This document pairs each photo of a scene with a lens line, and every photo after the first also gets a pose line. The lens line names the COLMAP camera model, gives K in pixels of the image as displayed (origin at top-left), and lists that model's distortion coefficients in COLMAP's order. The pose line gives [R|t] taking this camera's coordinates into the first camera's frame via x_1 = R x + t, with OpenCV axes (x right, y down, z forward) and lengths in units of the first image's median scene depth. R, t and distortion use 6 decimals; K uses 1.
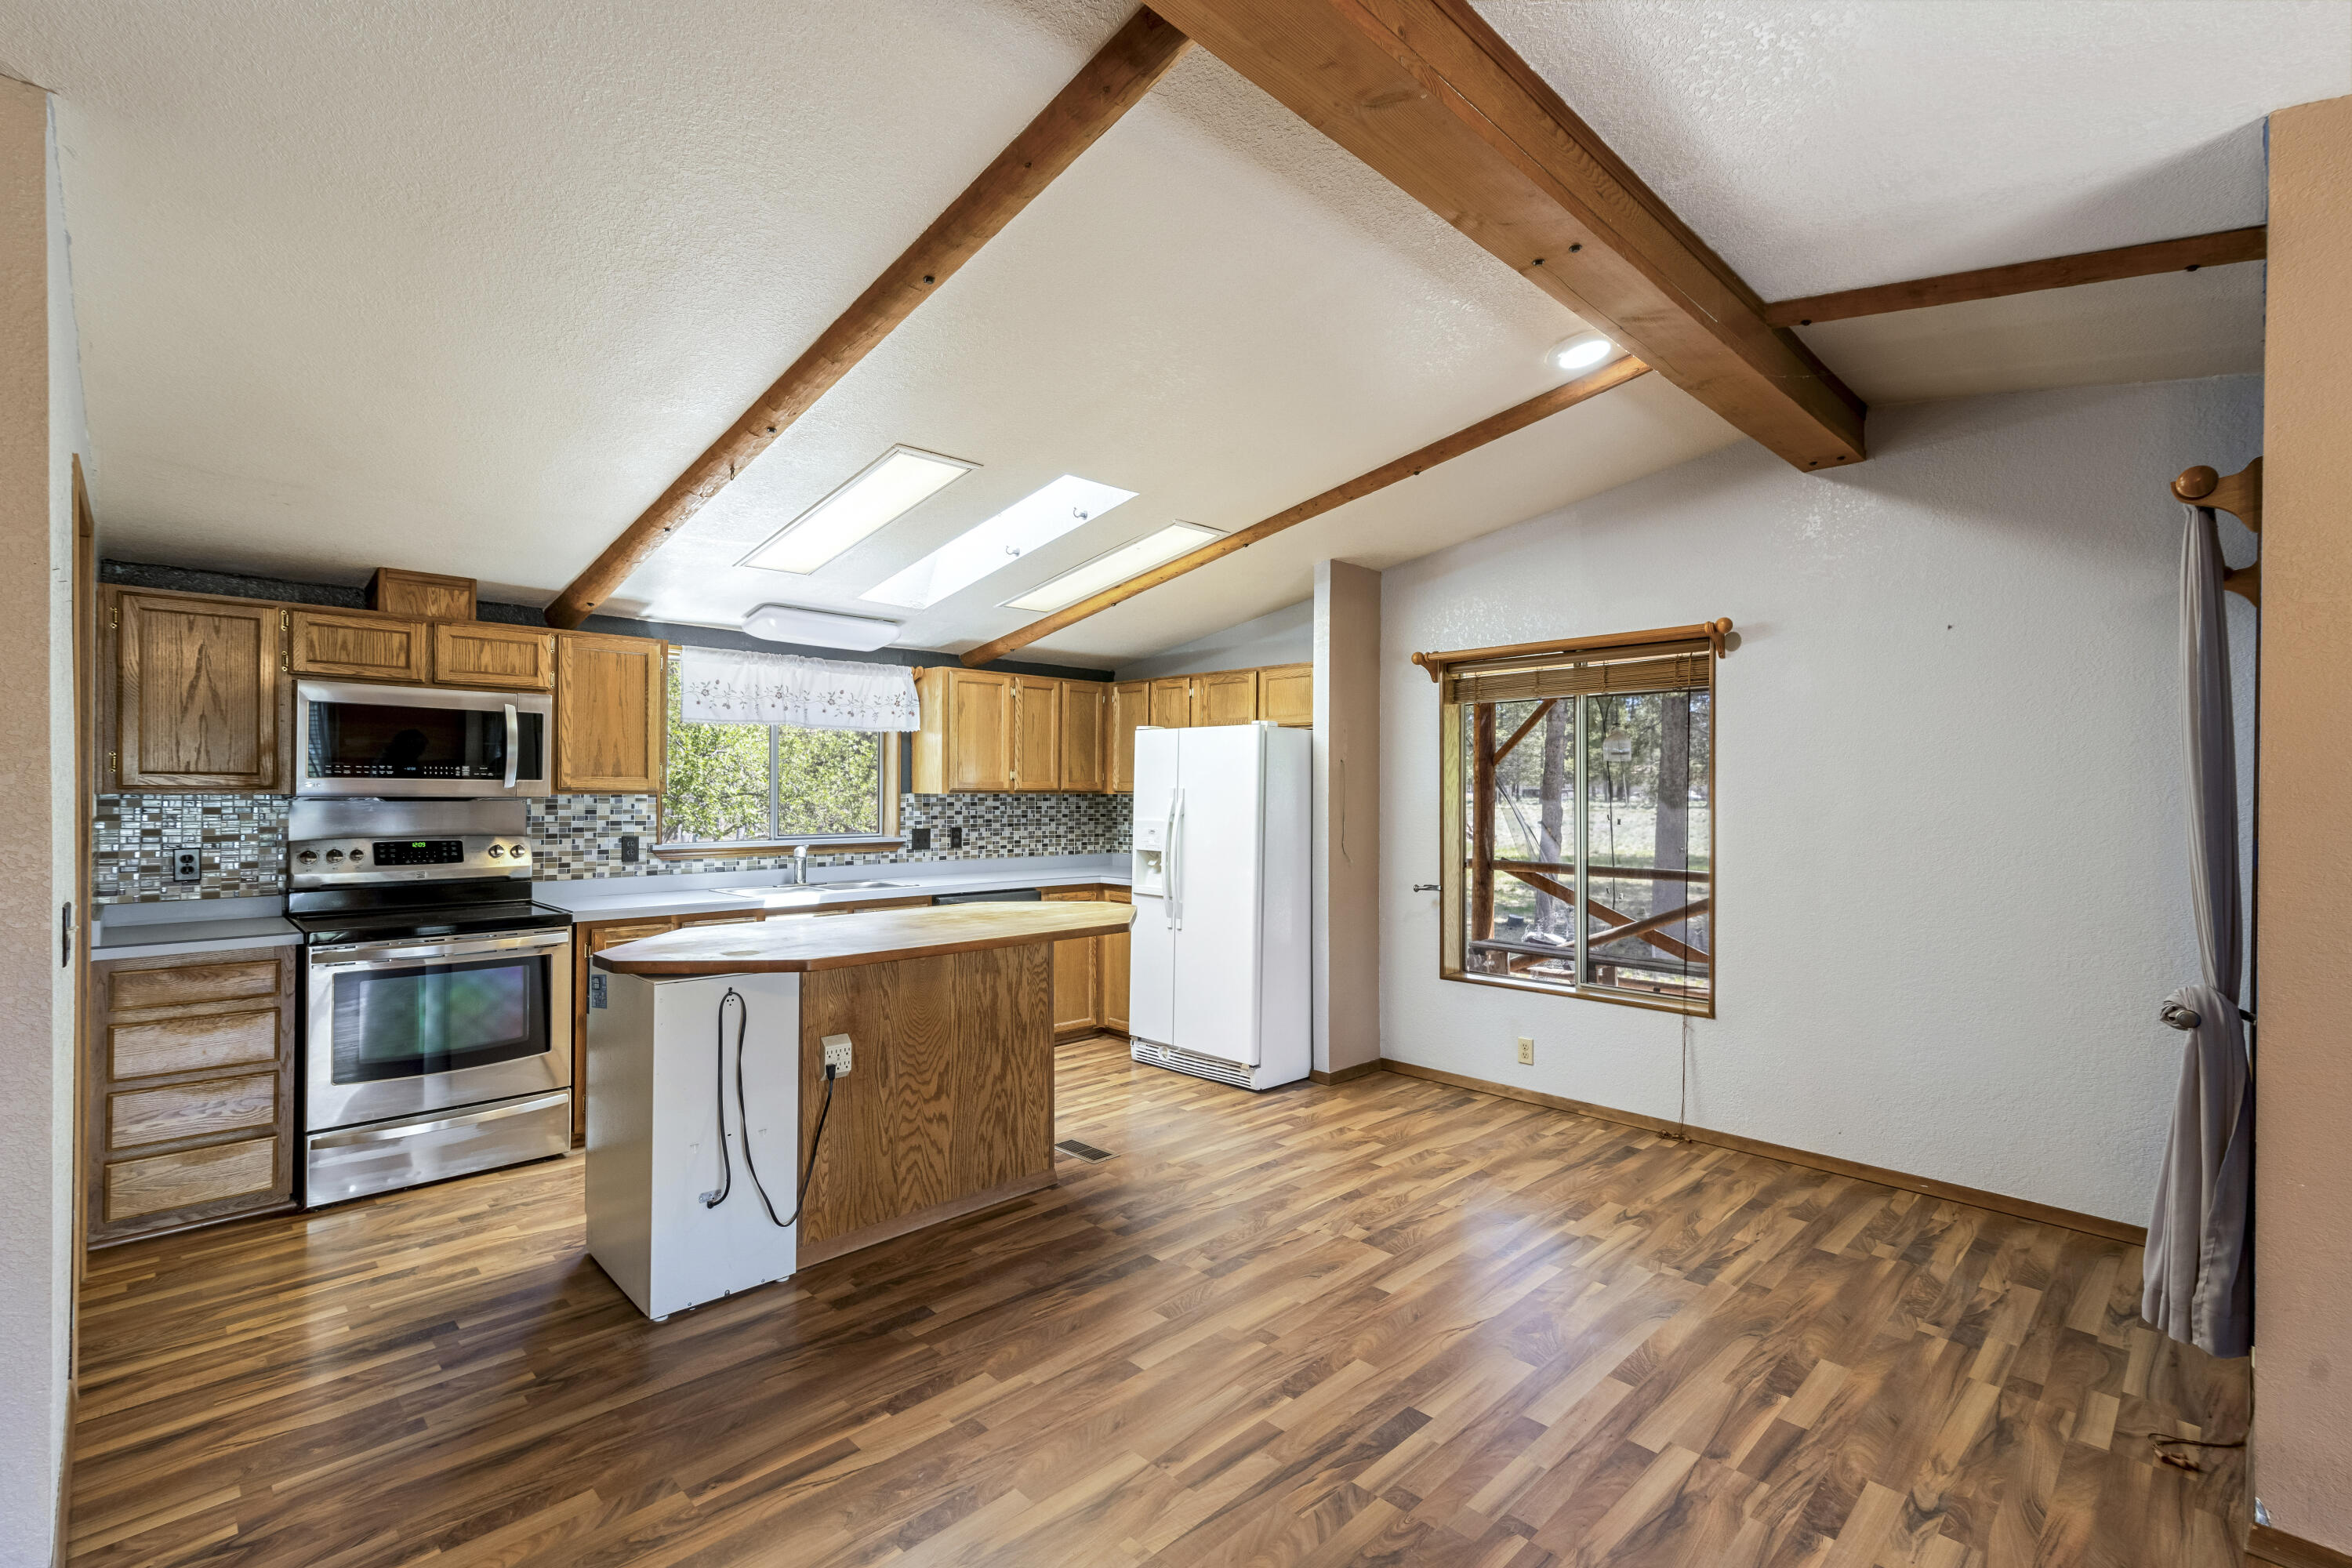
lens RADIAL K [[1051.4, 0, 1179.7], [0, 1051.4, 793.0], [0, 0, 1]] dist [0.013264, -0.000469]
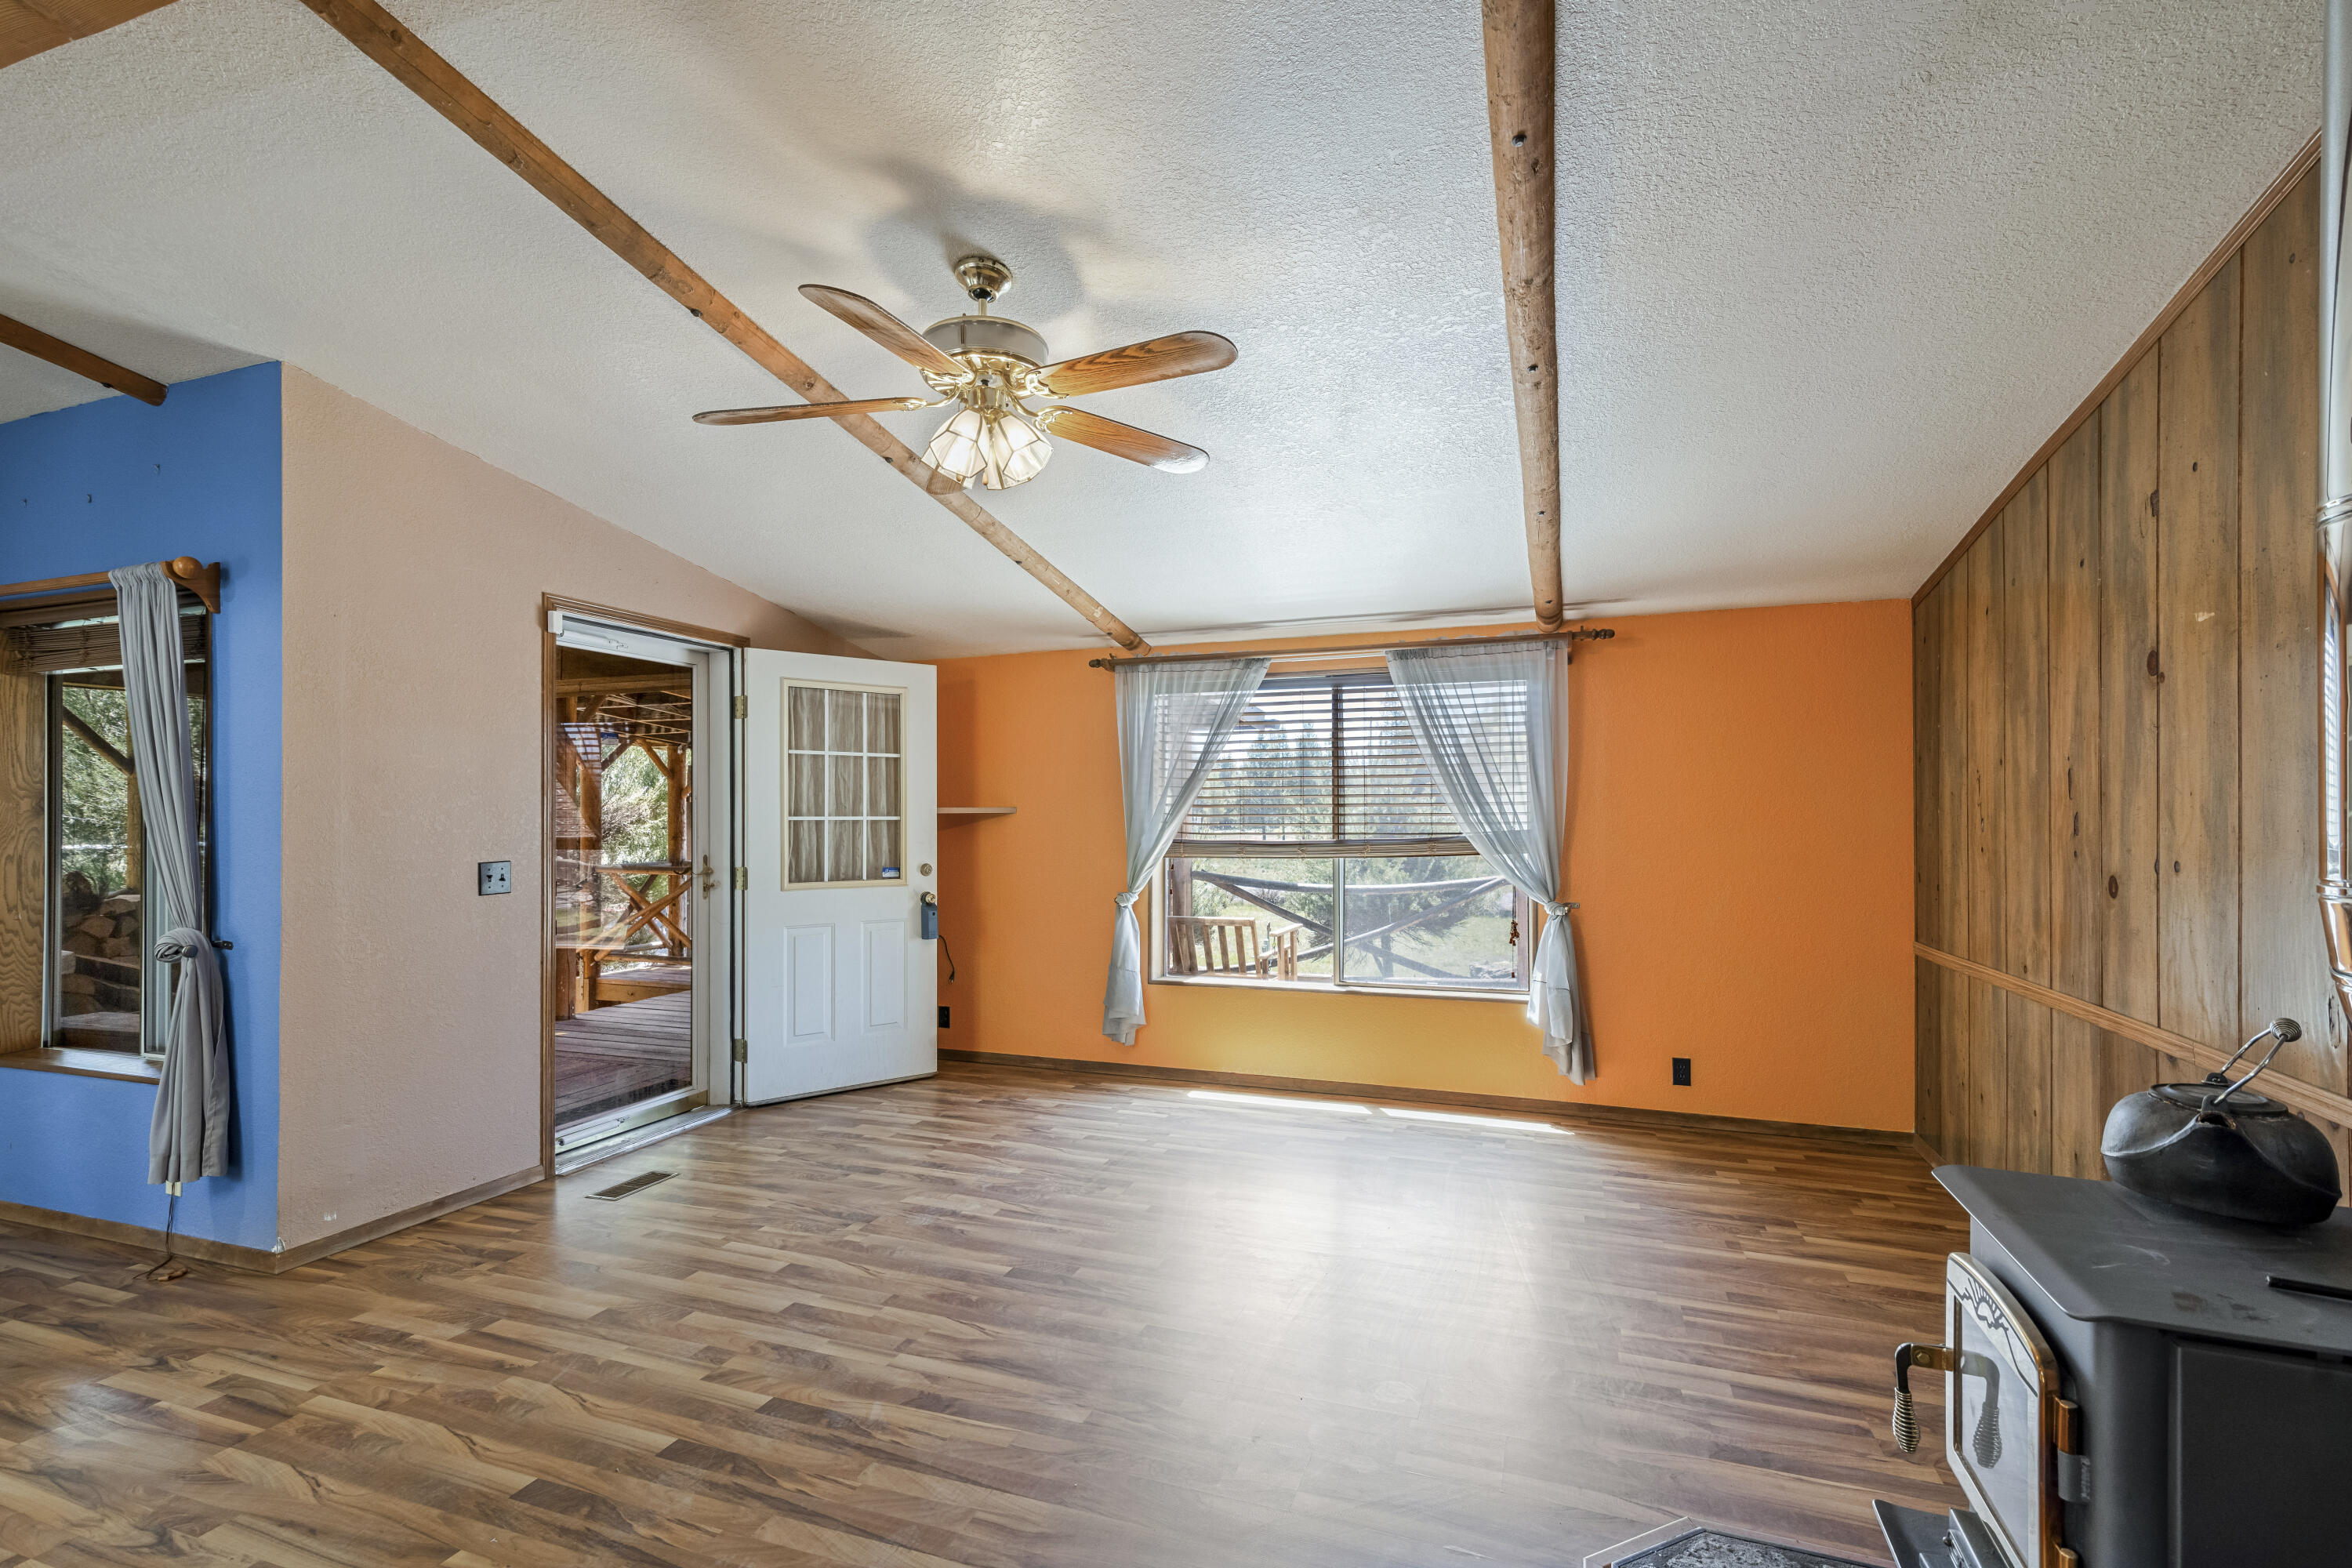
lens RADIAL K [[1069.0, 0, 1173.4], [0, 1069.0, 812.2], [0, 0, 1]] dist [0.016920, 0.000071]
pose [[-0.420410, -0.001800, 0.907333, -0.426028], [0.004099, 0.999984, 0.003884, 0.013925], [-0.907325, 0.005352, -0.420396, 0.202968]]
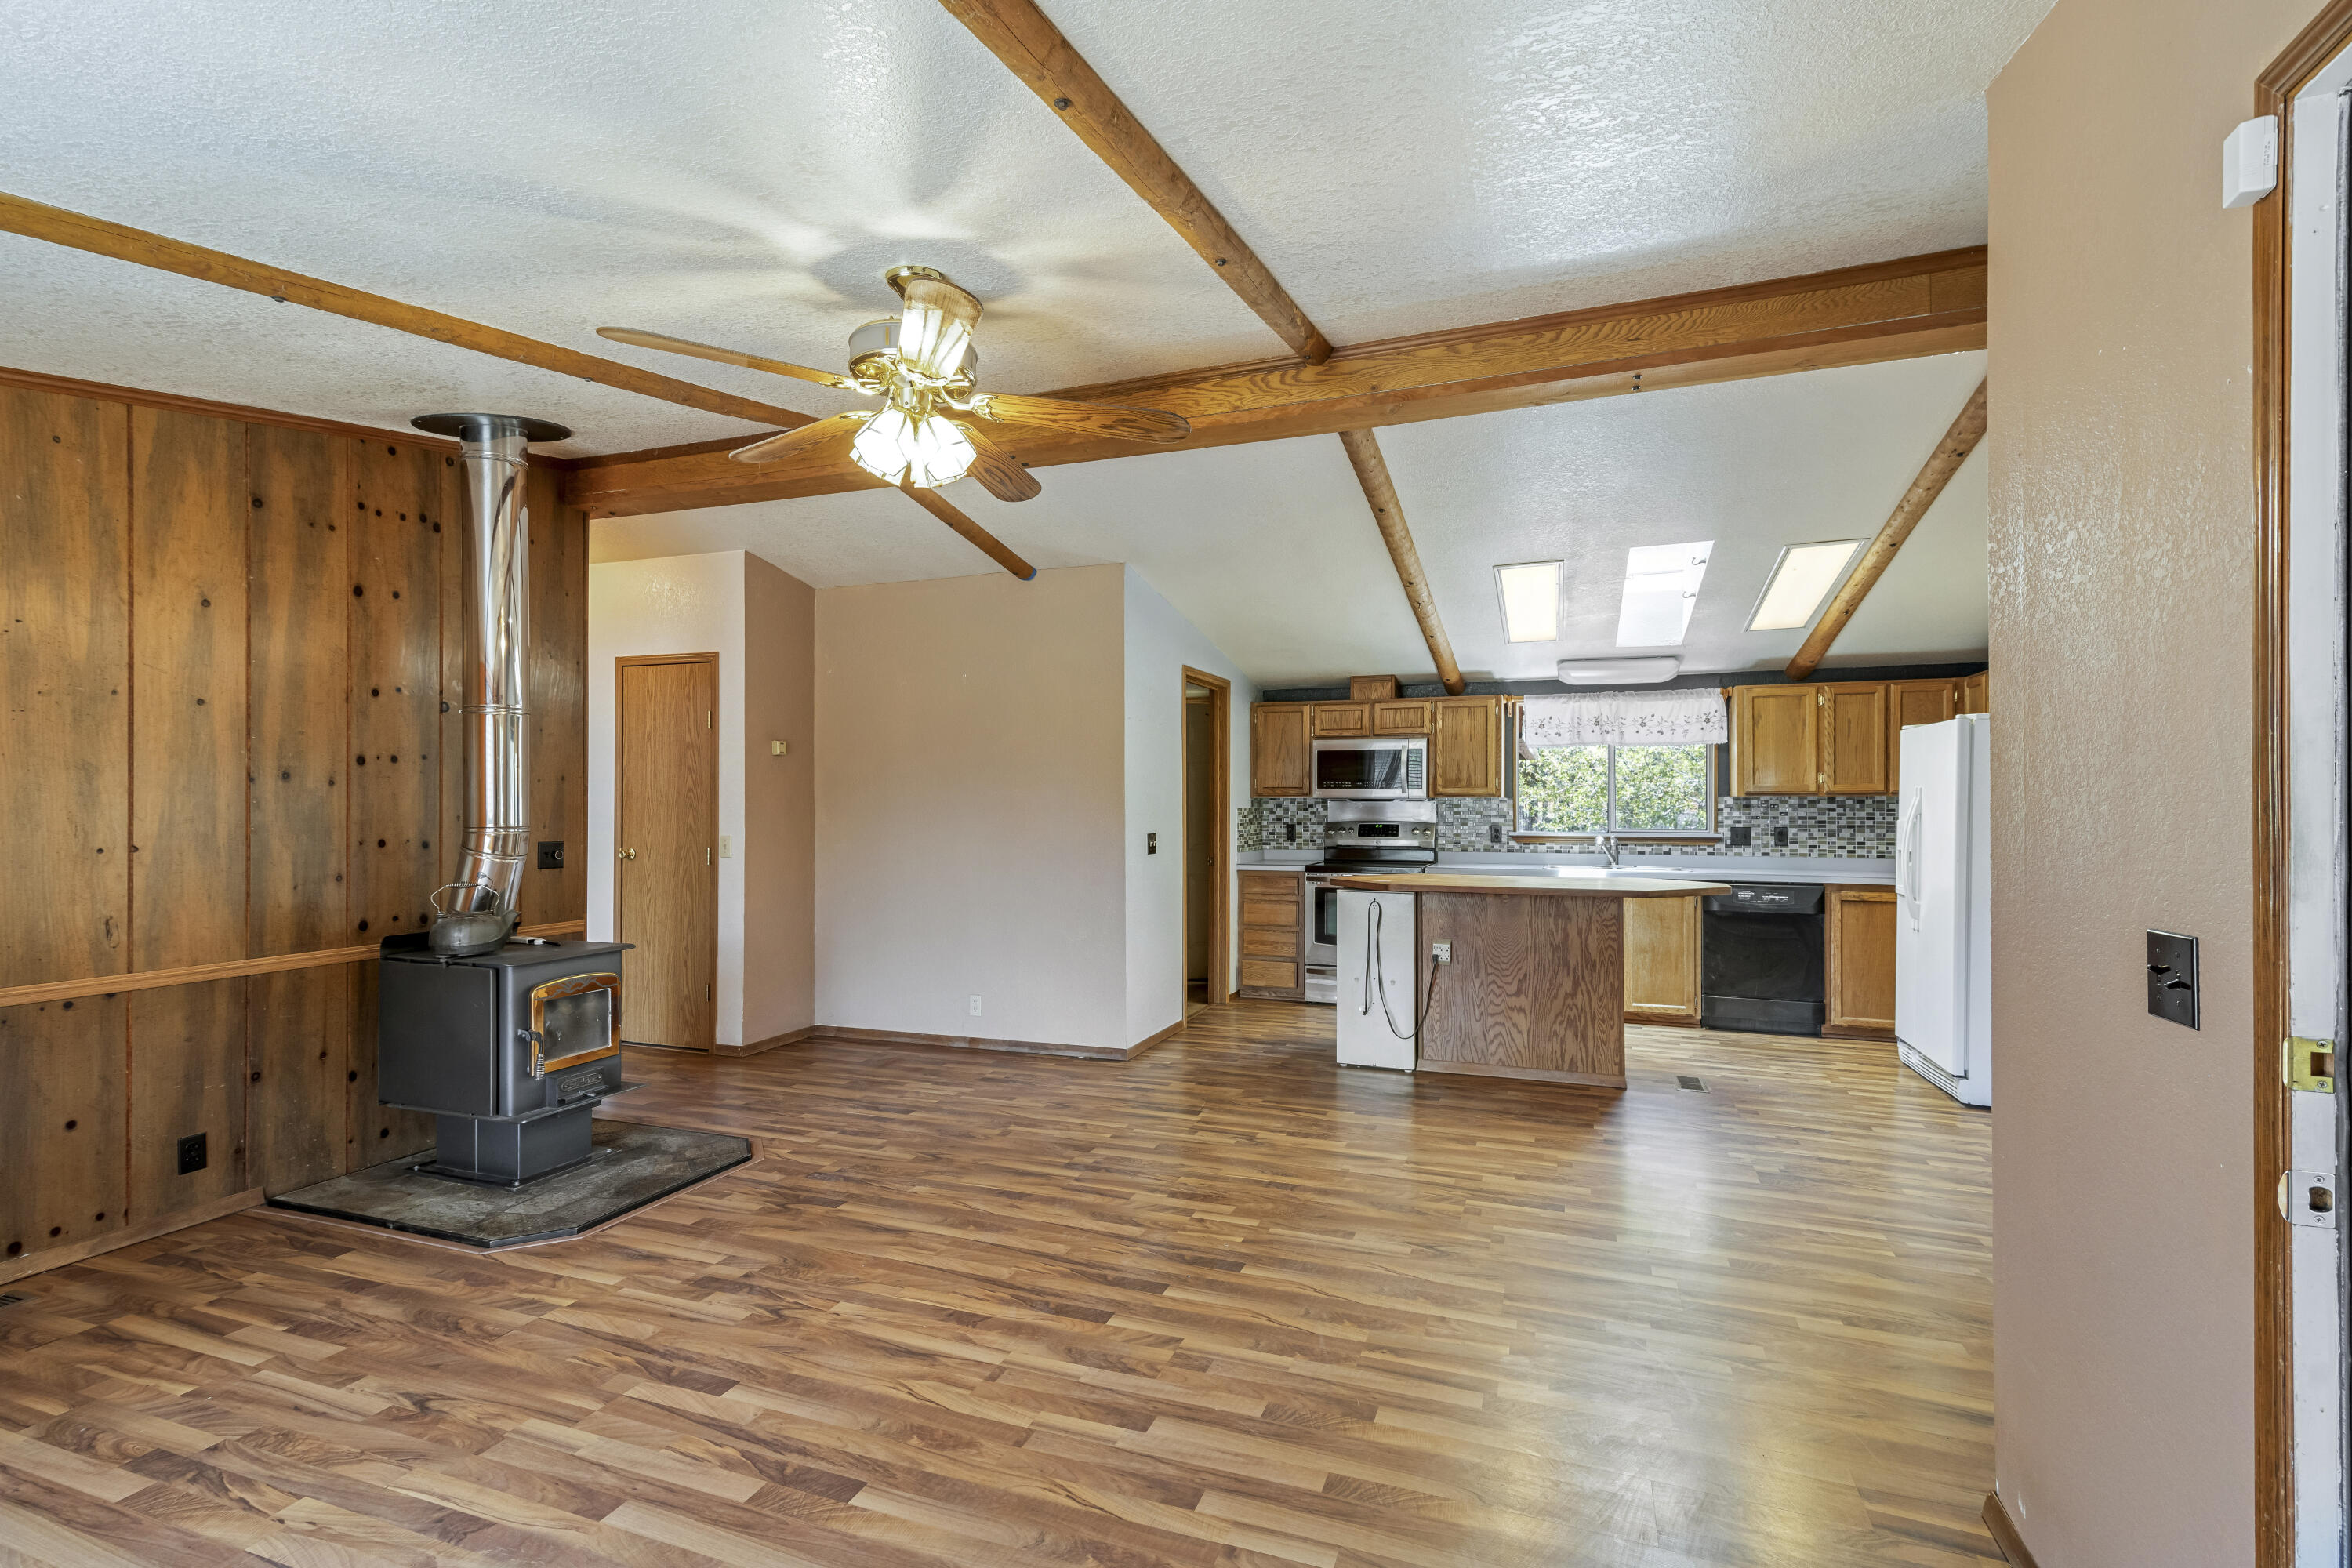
lens RADIAL K [[1051.4, 0, 1179.7], [0, 1051.4, 793.0], [0, 0, 1]] dist [0.013264, -0.000469]
pose [[0.421070, -0.013329, -0.906930, 0.683192], [-0.000839, 0.999886, -0.015085, 0.018354], [0.907028, 0.007113, 0.421011, -0.049227]]
